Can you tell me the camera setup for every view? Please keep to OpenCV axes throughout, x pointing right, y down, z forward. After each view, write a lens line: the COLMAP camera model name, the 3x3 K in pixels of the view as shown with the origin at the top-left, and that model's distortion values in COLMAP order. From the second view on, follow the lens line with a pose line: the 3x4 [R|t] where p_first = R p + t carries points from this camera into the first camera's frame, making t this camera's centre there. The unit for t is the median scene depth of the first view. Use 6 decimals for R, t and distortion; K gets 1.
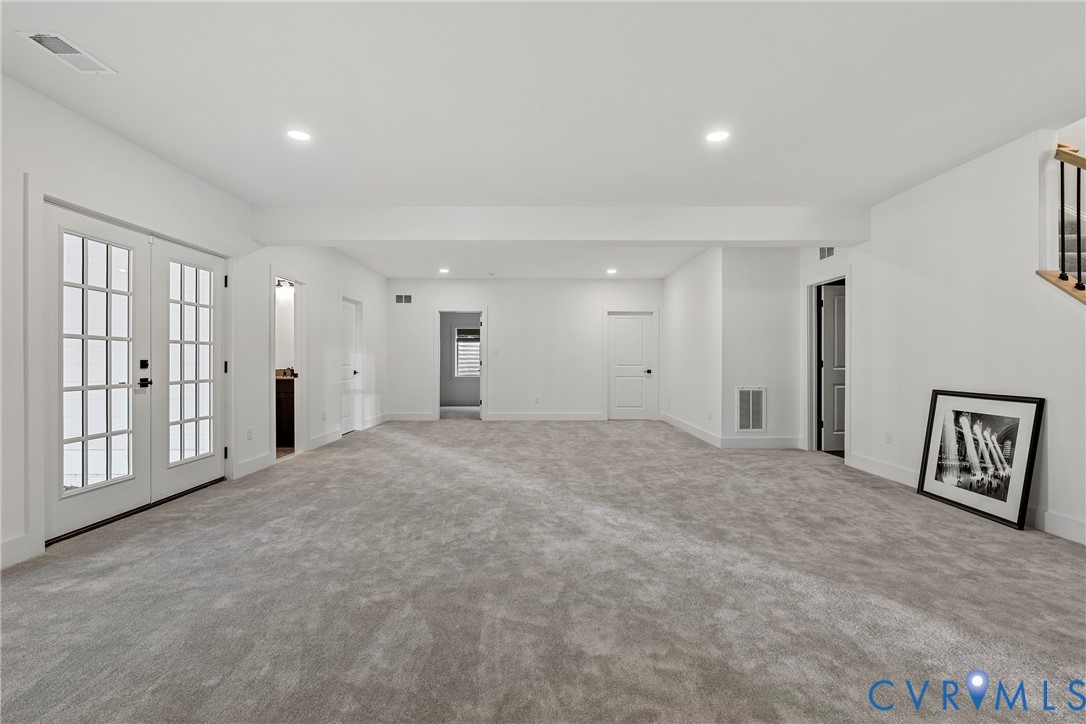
lens RADIAL K [[519.3, 0, 550.5], [0, 519.3, 360.5], [0, 0, 1]] dist [-0.001893, 0.000118]
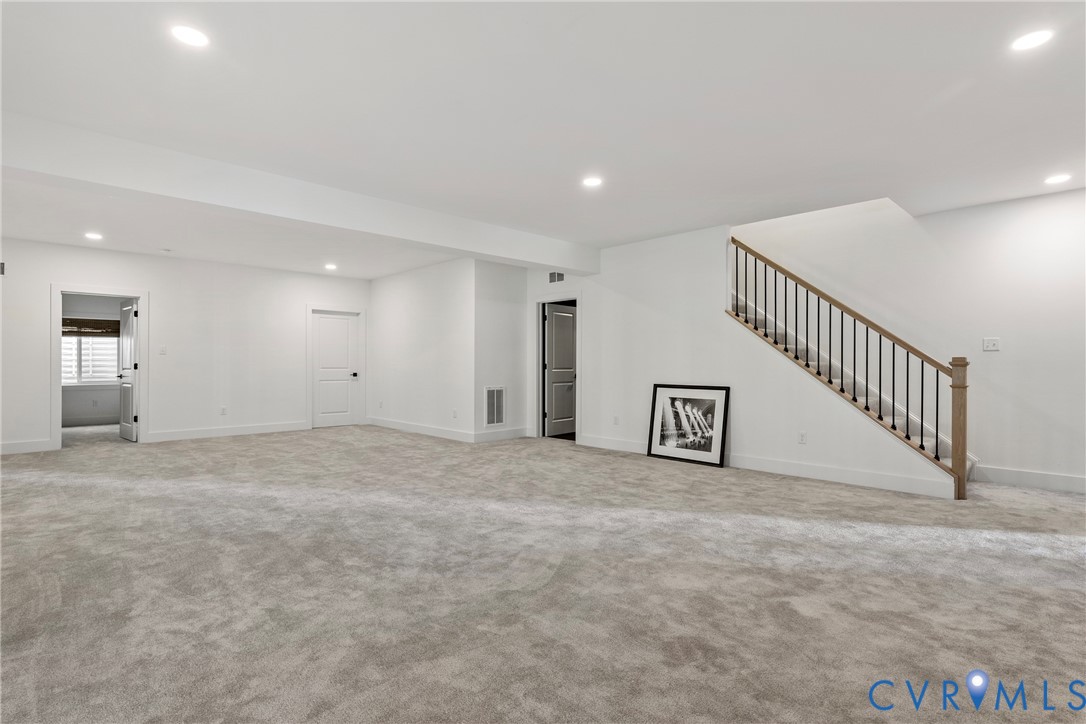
lens RADIAL K [[519.6, 0, 540.8], [0, 519.6, 366.6], [0, 0, 1]] dist [-0.000592, 0.000149]
pose [[0.736885, -0.003164, 0.676011, -0.529181], [-0.001666, 0.999978, 0.006497, -0.001732], [-0.676016, -0.005914, 0.736863, 0.152175]]
